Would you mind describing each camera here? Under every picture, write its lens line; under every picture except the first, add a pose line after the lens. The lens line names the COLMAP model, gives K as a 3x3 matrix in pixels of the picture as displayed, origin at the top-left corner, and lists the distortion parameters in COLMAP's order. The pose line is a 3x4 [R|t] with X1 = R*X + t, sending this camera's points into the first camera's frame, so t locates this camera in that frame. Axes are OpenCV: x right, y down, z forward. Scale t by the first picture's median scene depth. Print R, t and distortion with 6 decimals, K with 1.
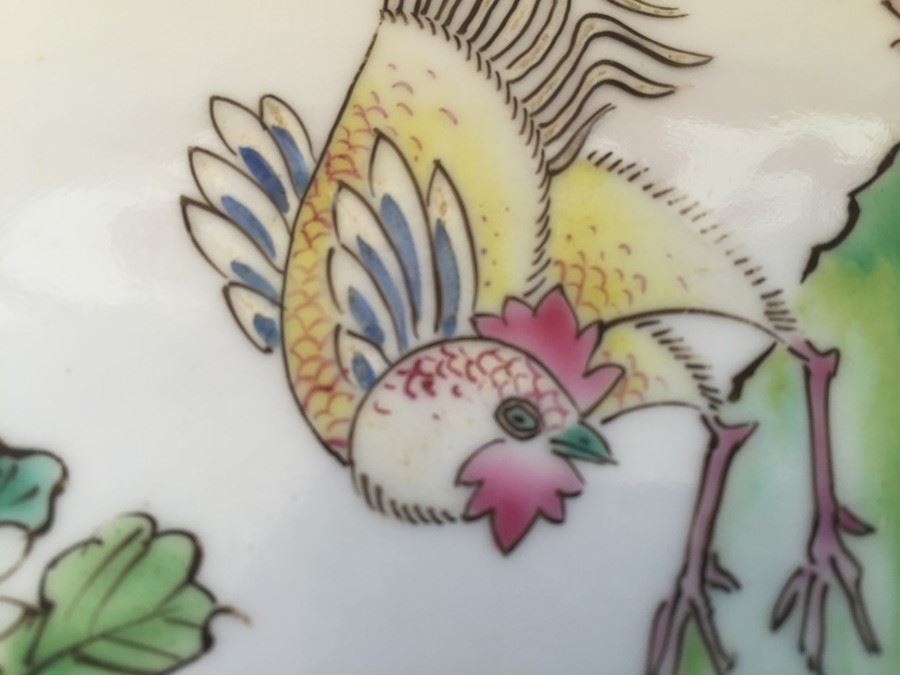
lens RADIAL K [[797.2, 0, 450.0], [0, 797.2, 337.5], [0, 0, 1]] dist [0.085659, -0.193083]
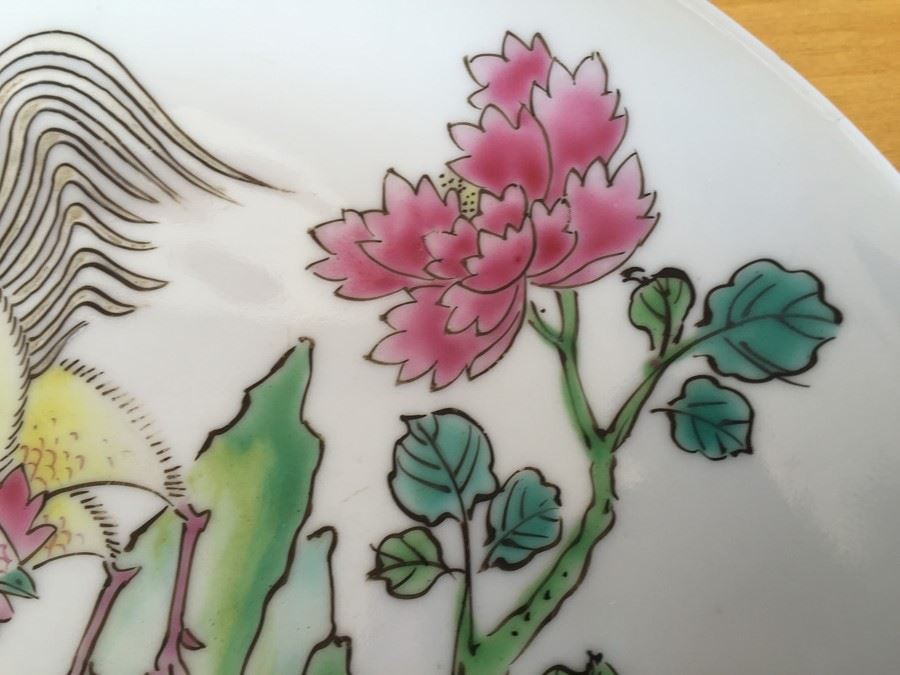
lens RADIAL K [[797.2, 0, 450.0], [0, 797.2, 337.5], [0, 0, 1]] dist [0.085659, -0.193083]
pose [[0.999839, -0.016505, -0.007026, 0.882049], [0.016552, 0.999840, 0.006722, -0.279297], [0.006914, -0.006837, 0.999953, -0.382713]]
